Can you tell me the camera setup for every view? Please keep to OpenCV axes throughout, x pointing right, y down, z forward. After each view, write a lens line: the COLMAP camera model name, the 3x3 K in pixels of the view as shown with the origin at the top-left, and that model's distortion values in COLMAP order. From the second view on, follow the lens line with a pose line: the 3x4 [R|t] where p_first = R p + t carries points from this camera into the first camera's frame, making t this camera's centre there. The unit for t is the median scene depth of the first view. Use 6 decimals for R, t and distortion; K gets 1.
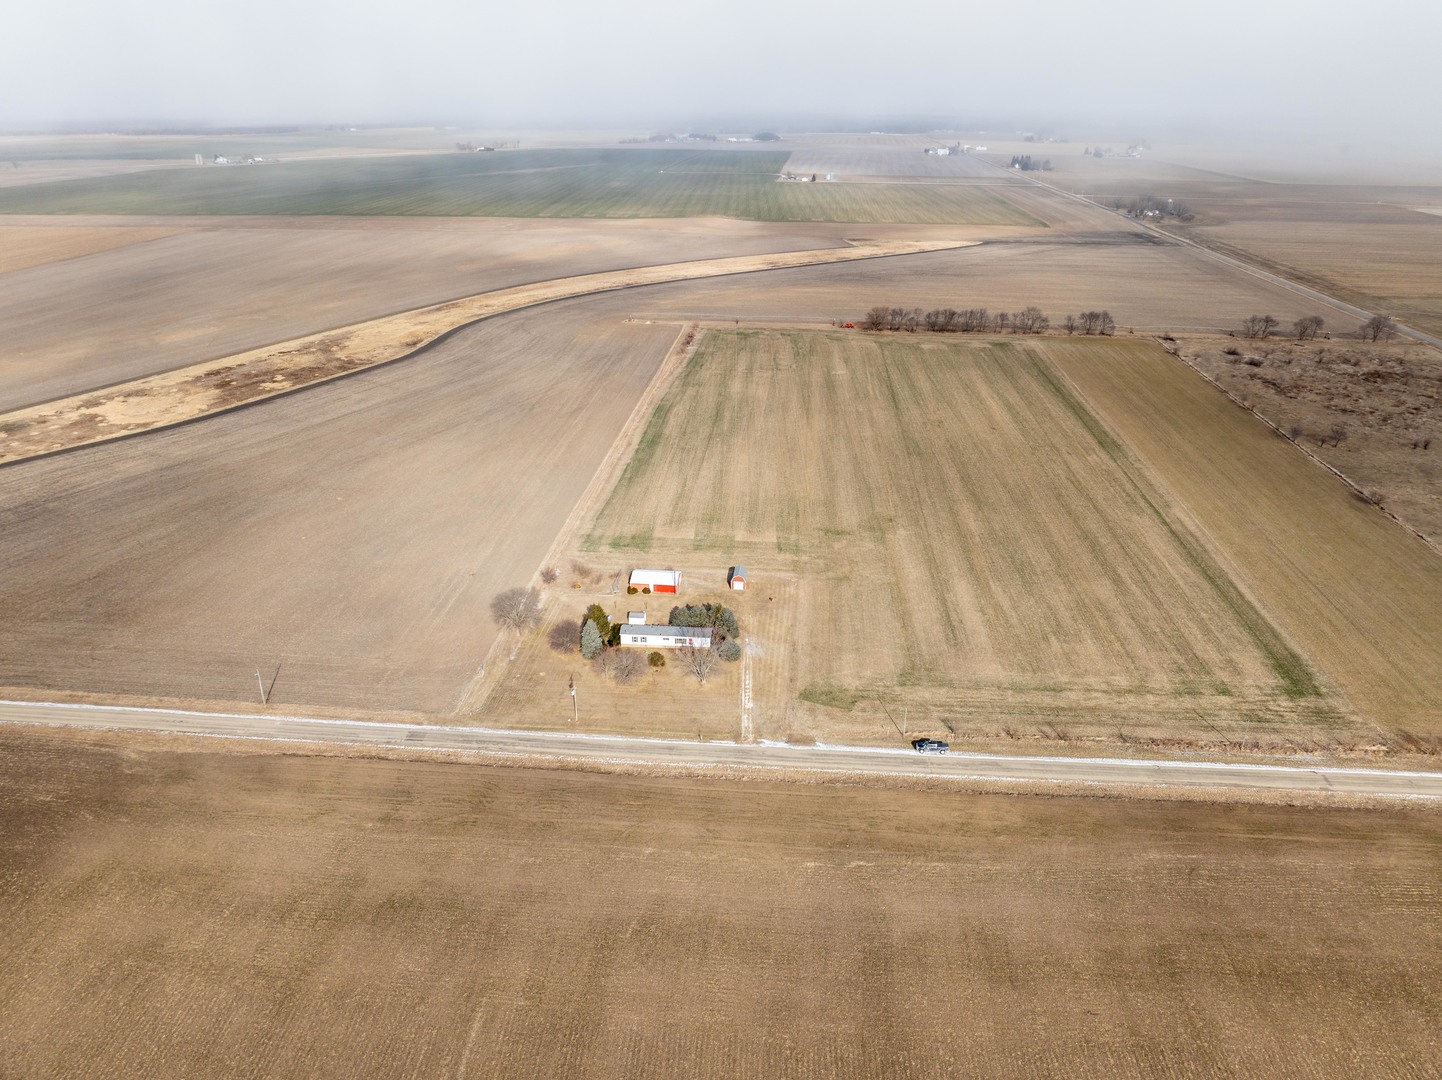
lens RADIAL K [[1012.7, 0, 724.9], [0, 1012.7, 534.9], [0, 0, 1]] dist [-0.034632, -0.007892]
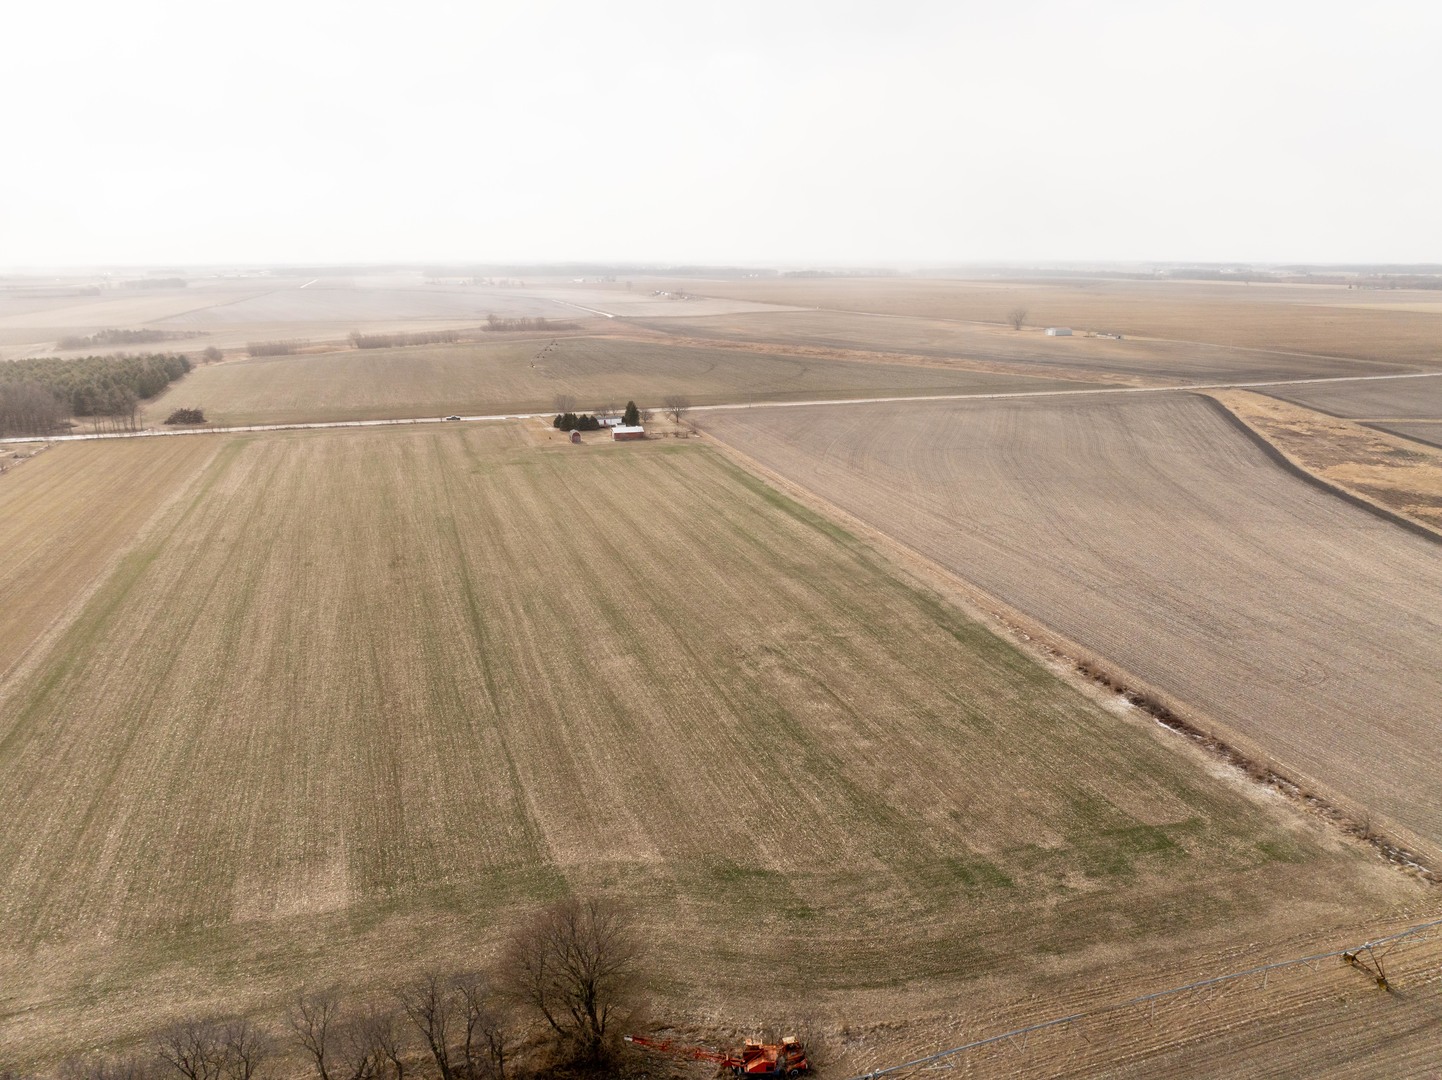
lens RADIAL K [[1012.7, 0, 729.0], [0, 1012.7, 528.8], [0, 0, 1]] dist [-0.034632, -0.007892]
pose [[-0.922683, 0.100037, -0.372355, 0.203419], [-0.153144, 0.791213, 0.592055, -0.418230], [0.353839, 0.603303, -0.714719, 1.207870]]
